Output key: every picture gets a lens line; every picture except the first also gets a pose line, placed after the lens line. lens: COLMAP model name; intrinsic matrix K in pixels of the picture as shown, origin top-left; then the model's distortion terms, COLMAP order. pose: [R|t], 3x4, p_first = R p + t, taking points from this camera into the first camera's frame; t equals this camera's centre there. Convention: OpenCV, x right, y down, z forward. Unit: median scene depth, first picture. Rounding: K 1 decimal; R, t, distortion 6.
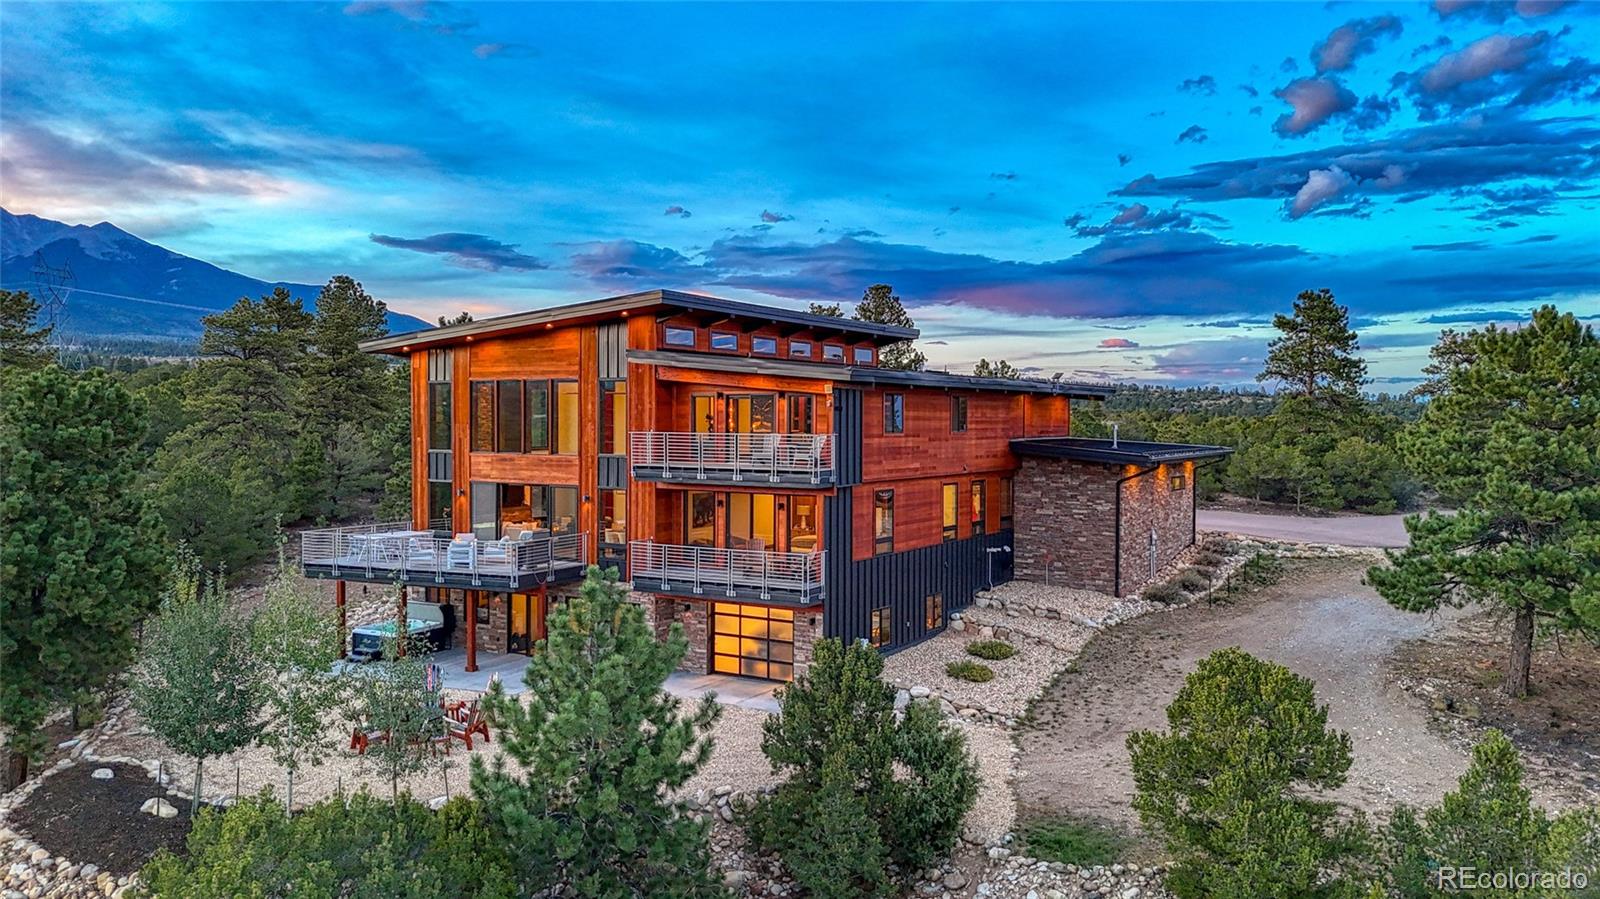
lens RADIAL K [[1169.1, 0, 799.5], [0, 1169.1, 424.9], [0, 0, 1]] dist [0.081857, -0.094346]
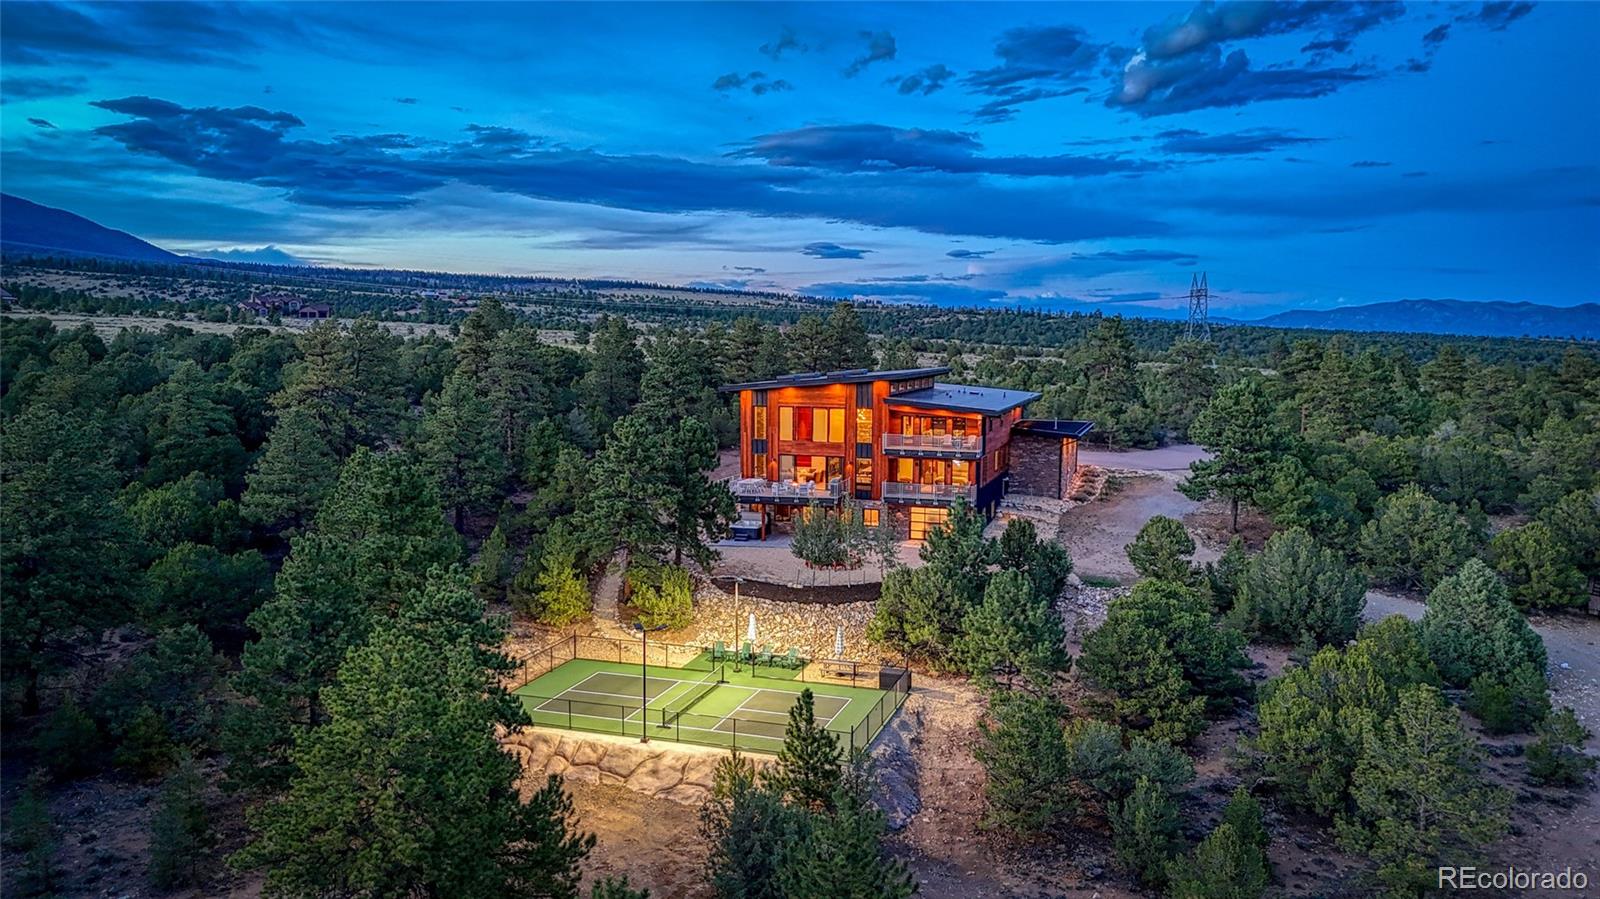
lens RADIAL K [[1169.1, 0, 799.5], [0, 1169.1, 424.9], [0, 0, 1]] dist [0.081857, -0.094346]
pose [[0.972820, -0.018889, 0.230792, -0.566424], [0.001131, 0.997043, 0.076833, -0.127779], [-0.231561, -0.074484, 0.969965, -0.788854]]
